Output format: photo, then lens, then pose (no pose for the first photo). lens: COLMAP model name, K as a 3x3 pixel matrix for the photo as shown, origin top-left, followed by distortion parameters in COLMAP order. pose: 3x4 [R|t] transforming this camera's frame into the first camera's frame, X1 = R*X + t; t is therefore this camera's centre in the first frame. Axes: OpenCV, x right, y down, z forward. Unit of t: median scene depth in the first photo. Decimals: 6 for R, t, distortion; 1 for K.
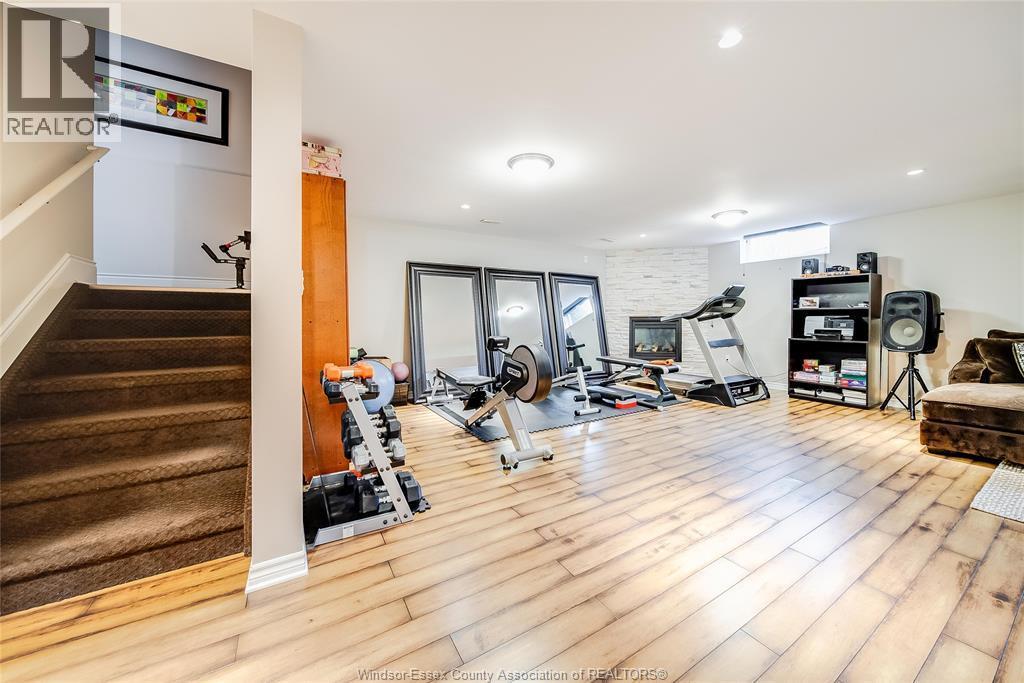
lens RADIAL K [[373.3, 0, 531.6], [0, 373.3, 319.4], [0, 0, 1]] dist [-0.000560, 0.000000]
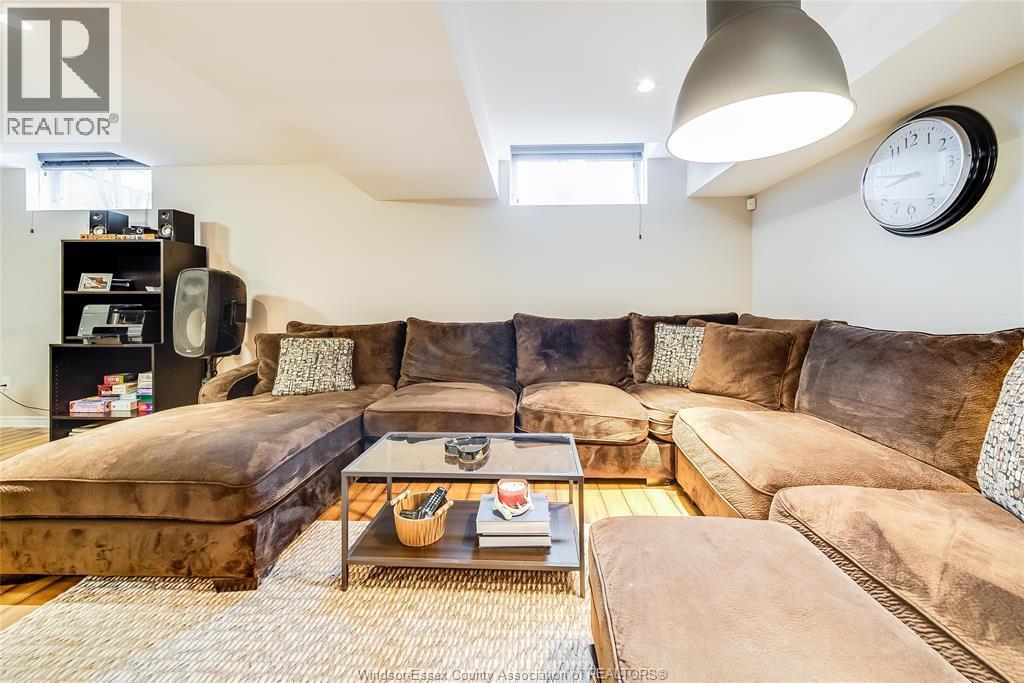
lens RADIAL K [[373.3, 0, 523.8], [0, 373.3, 307.0], [0, 0, 1]] dist [-0.000560, 0.000000]
pose [[0.569630, -0.000660, 0.821901, 0.650678], [0.004998, 0.999984, -0.002661, -0.000160], [-0.821886, 0.005623, 0.569624, 0.091940]]
